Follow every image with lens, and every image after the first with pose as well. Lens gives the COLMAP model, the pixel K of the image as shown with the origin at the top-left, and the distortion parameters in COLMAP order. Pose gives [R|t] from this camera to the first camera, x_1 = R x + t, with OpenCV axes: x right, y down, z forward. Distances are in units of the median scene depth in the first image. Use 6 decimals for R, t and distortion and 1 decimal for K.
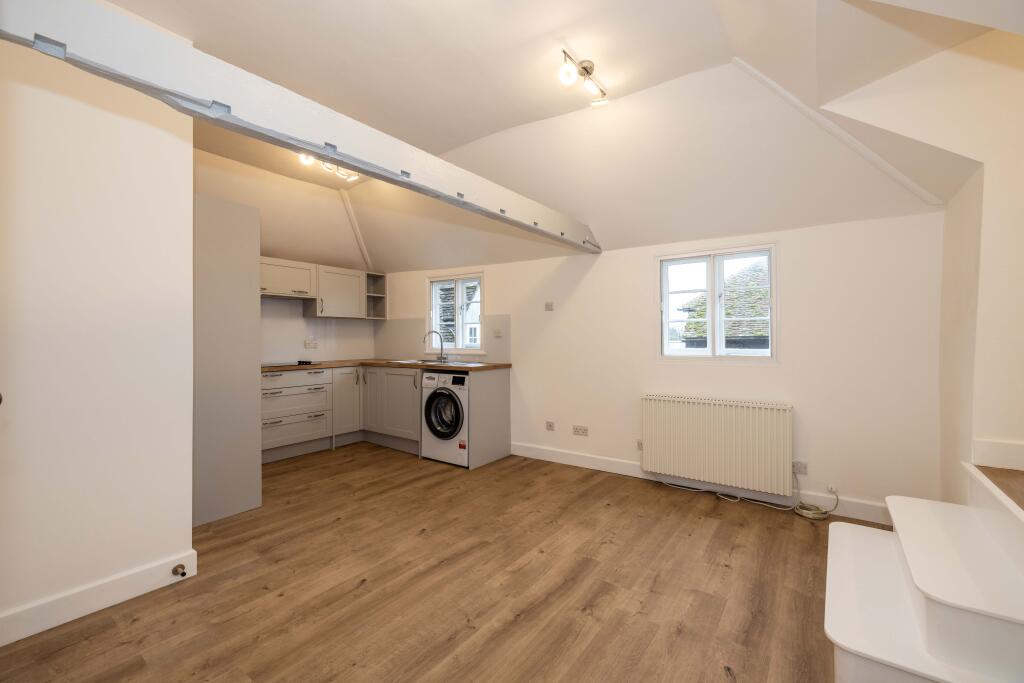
lens RADIAL K [[432.5, 0, 511.1], [0, 432.5, 340.5], [0, 0, 1]] dist [-0.001967, -0.000082]
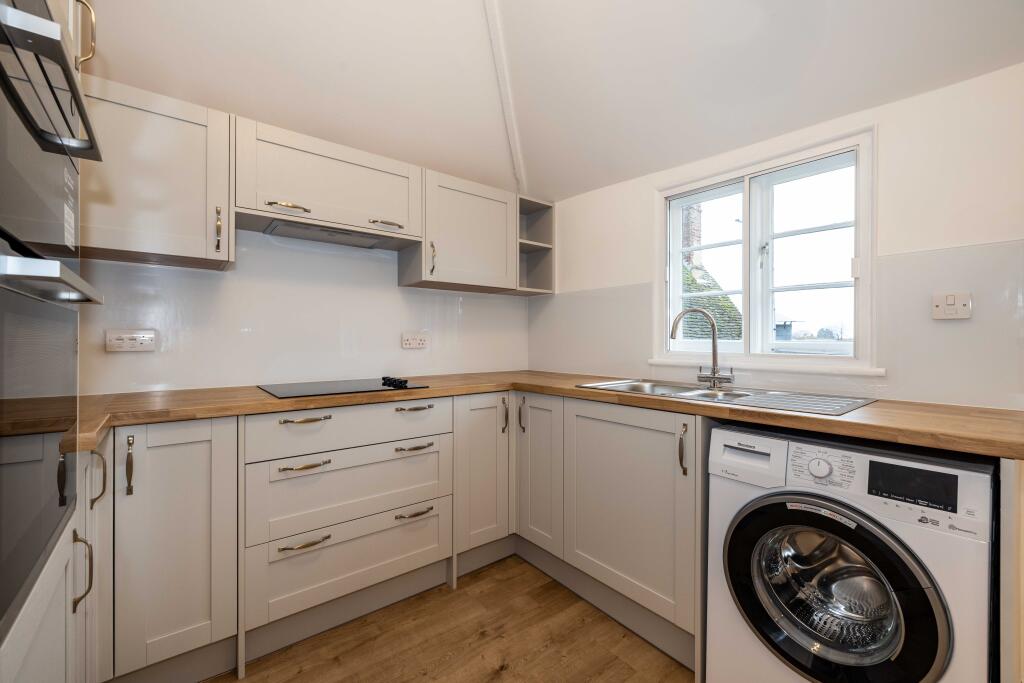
lens RADIAL K [[432.5, 0, 512.5], [0, 432.5, 340.7], [0, 0, 1]] dist [-0.001967, -0.000082]
pose [[0.966587, 0.006734, -0.256249, -0.237973], [-0.007150, 0.999974, -0.000695, 0.008181], [0.256237, 0.002504, 0.966611, 0.580511]]
